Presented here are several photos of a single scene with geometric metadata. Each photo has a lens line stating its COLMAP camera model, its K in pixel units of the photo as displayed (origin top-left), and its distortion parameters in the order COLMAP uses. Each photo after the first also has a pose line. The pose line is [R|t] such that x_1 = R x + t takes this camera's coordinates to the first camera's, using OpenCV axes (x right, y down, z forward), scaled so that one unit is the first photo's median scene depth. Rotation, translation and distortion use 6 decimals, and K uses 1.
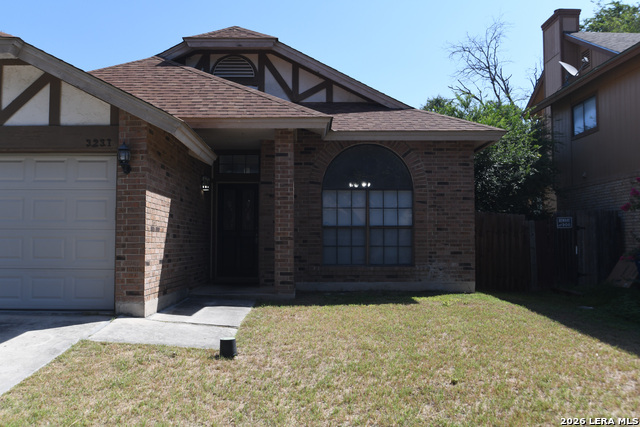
lens RADIAL K [[583.3, 0, 320.0], [0, 583.3, 213.5], [0, 0, 1]] dist [-0.052454, 0.004634]
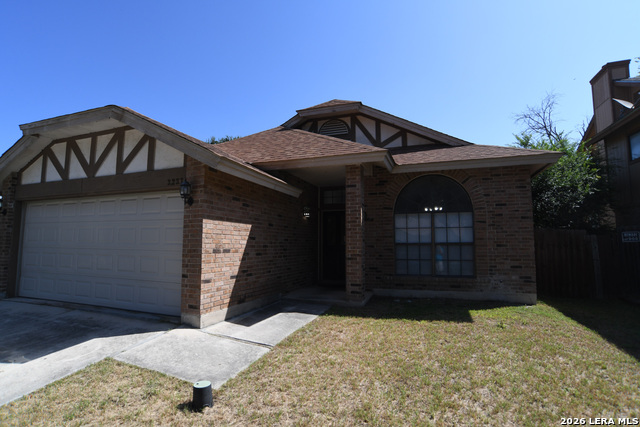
lens RADIAL K [[328.0, 0, 316.0], [0, 328.0, 213.3], [0, 0, 1]] dist [-0.100014, 0.047798]
pose [[0.936364, -0.031138, -0.349646, 0.090967], [0.014721, 0.998665, -0.049515, -0.009793], [0.350721, 0.041217, 0.935573, 0.296752]]
